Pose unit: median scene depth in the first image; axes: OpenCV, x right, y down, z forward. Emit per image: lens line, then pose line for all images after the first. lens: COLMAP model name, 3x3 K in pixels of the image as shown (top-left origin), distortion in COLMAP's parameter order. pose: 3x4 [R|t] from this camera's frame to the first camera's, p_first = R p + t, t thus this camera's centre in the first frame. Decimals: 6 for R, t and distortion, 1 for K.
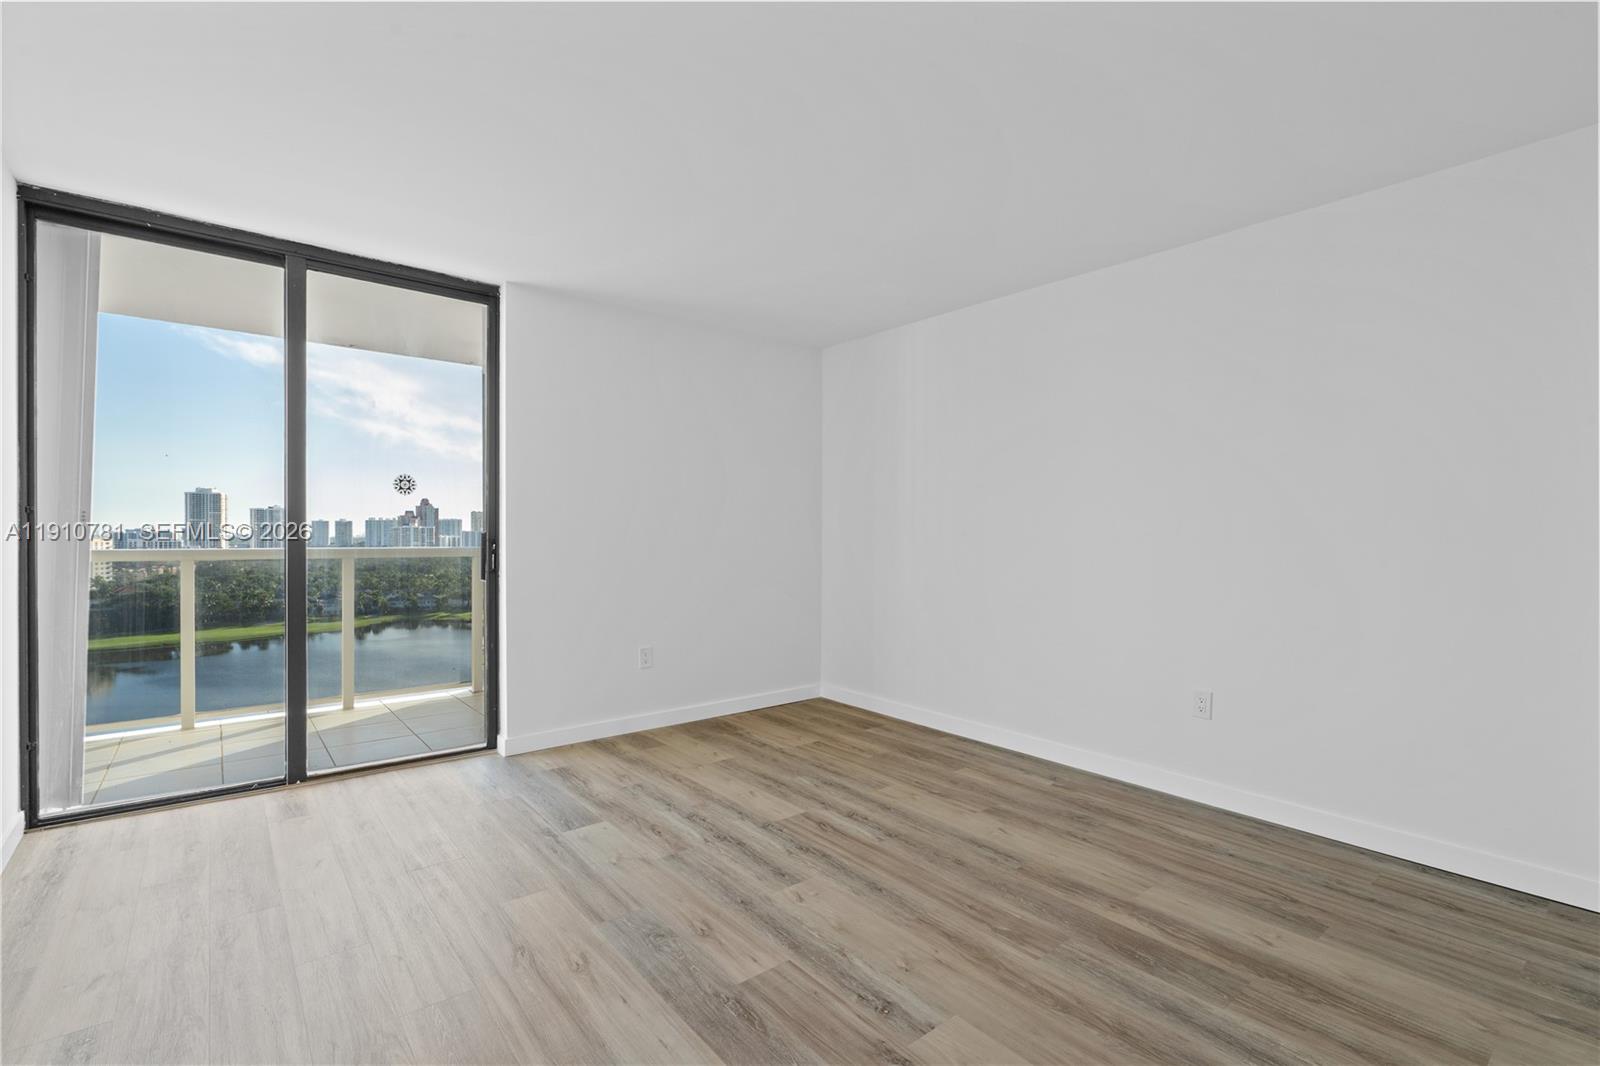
lens RADIAL K [[750.2, 0, 782.8], [0, 750.2, 540.3], [0, 0, 1]] dist [0.011326, -0.001701]
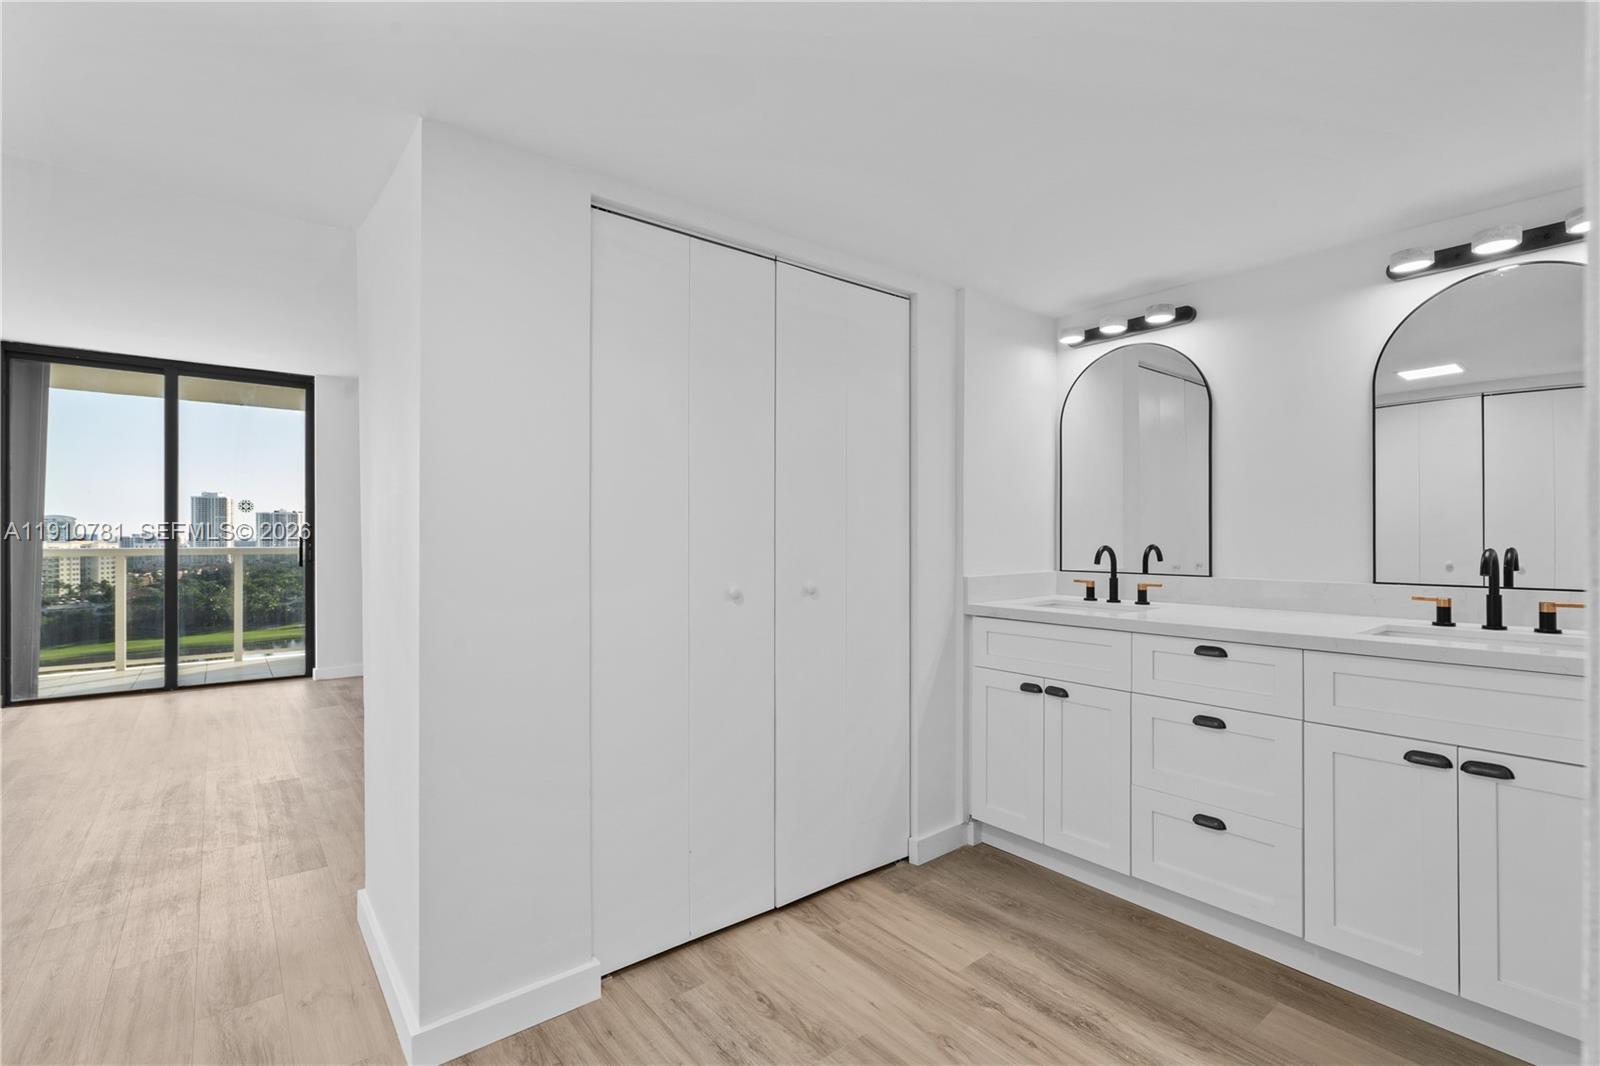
lens RADIAL K [[750.2, 0, 781.8], [0, 750.2, 534.7], [0, 0, 1]] dist [0.011326, -0.001701]
pose [[0.999969, -0.005748, -0.005295, 0.939943], [0.005703, 0.999947, -0.008561, 0.008304], [0.005344, 0.008531, 0.999949, -0.861981]]
